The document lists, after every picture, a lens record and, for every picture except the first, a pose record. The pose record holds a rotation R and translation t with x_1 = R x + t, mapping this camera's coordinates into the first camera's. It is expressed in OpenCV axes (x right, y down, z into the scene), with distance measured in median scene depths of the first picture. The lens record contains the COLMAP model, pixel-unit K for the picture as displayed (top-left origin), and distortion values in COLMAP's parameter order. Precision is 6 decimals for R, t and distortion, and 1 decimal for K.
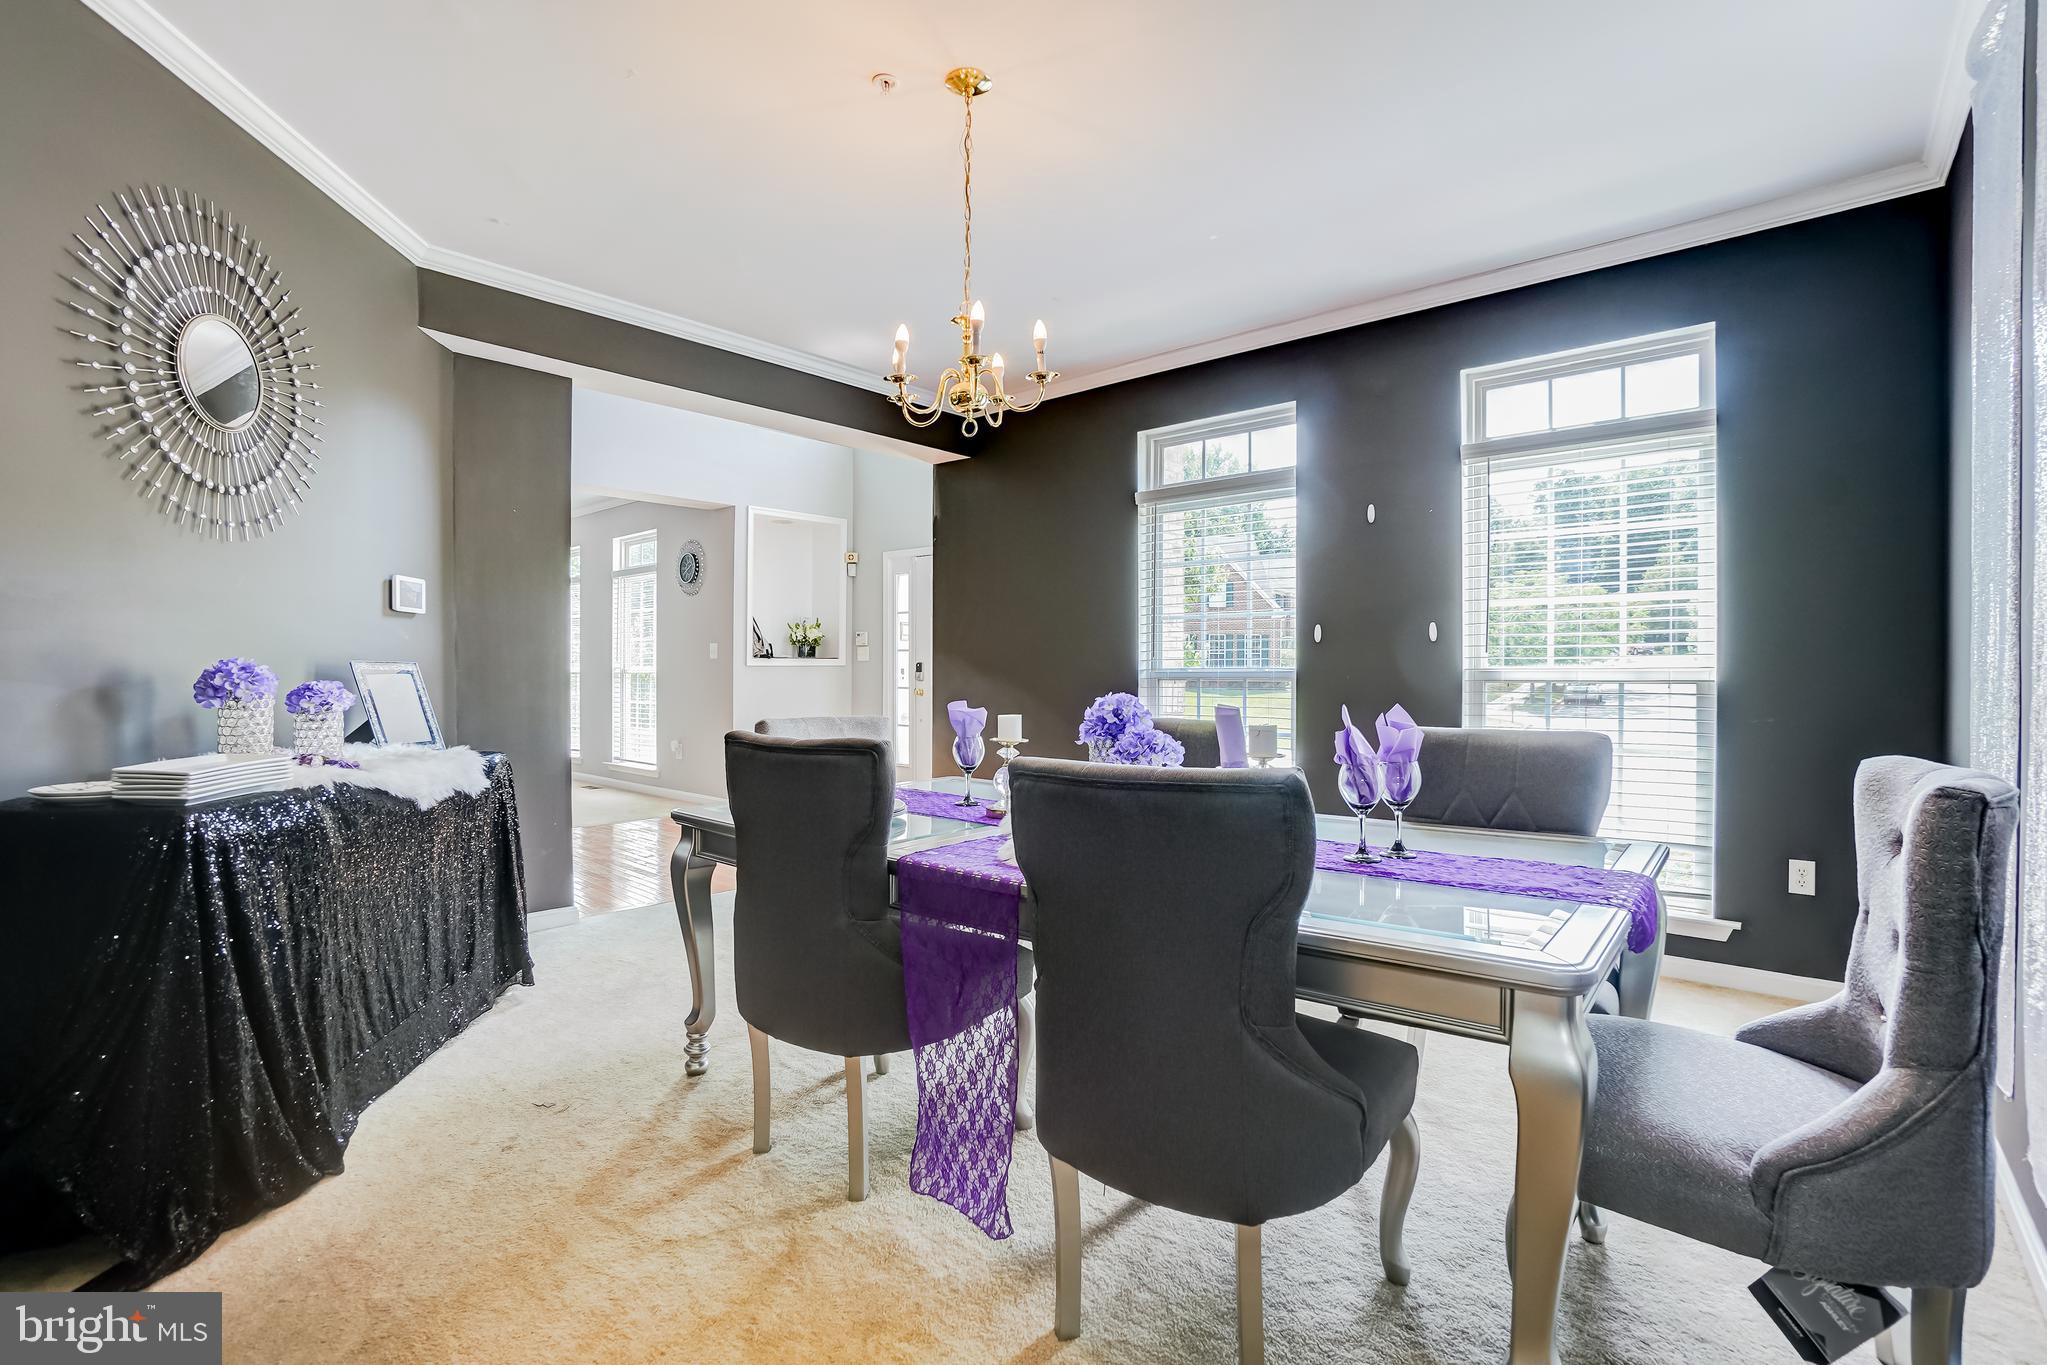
lens RADIAL K [[937.3, 0, 1045.4], [0, 937.3, 681.6], [0, 0, 1]] dist [-0.001645, -0.000109]
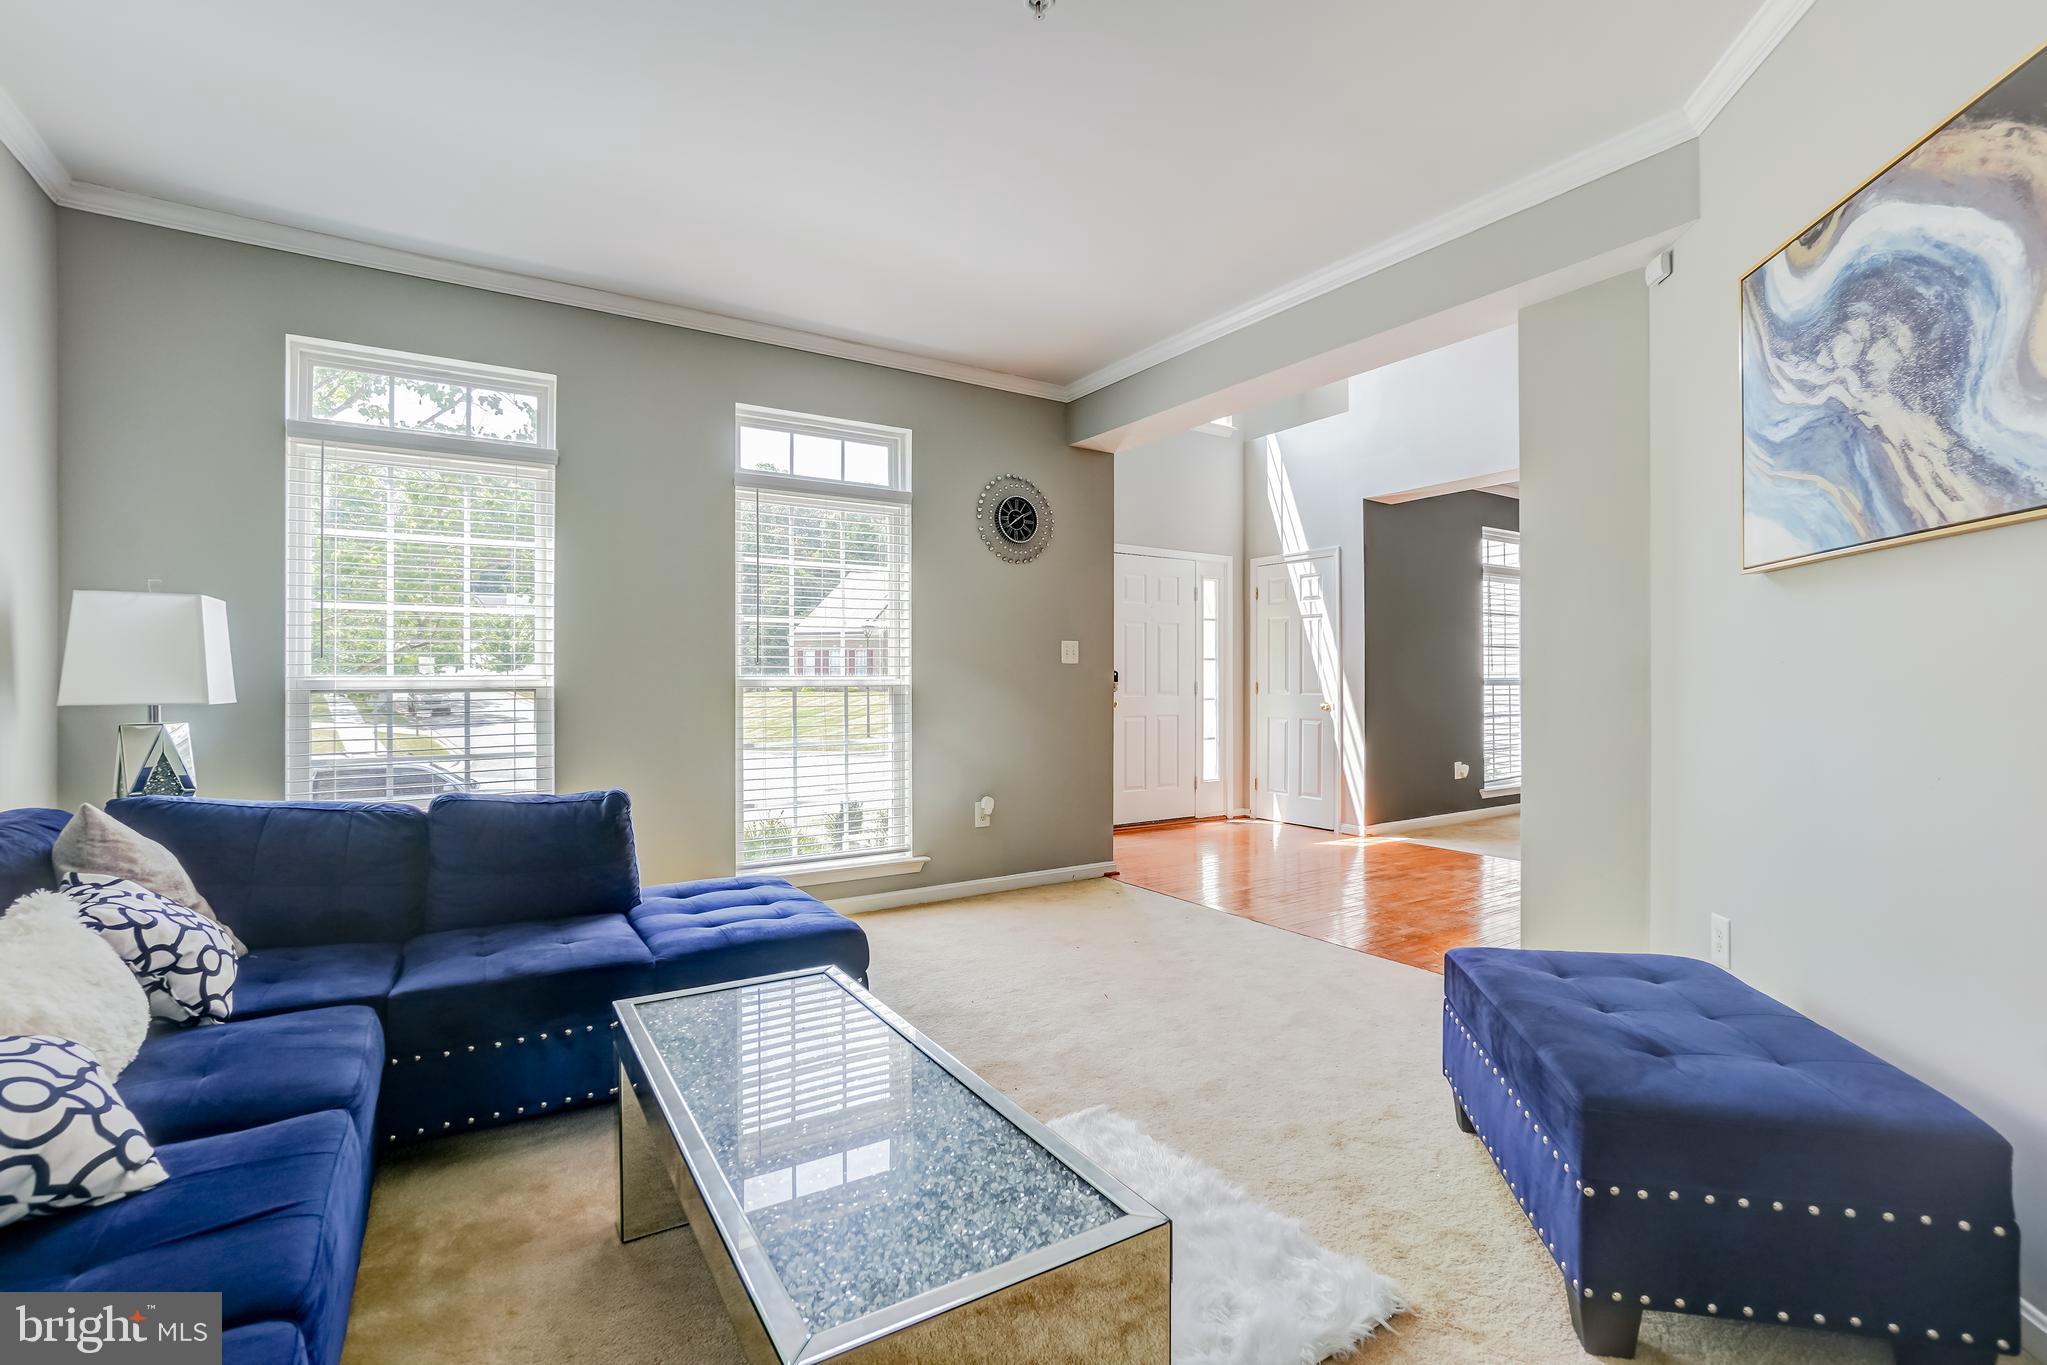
lens RADIAL K [[898.1, 0, 1037.0], [0, 898.1, 677.1], [0, 0, 1]] dist [-0.032401, 0.001346]
pose [[0.309021, 0.000573, 0.951055, -0.127110], [0.013080, 0.999903, -0.004853, -0.001561], [-0.950965, 0.013940, 0.308983, 0.107113]]
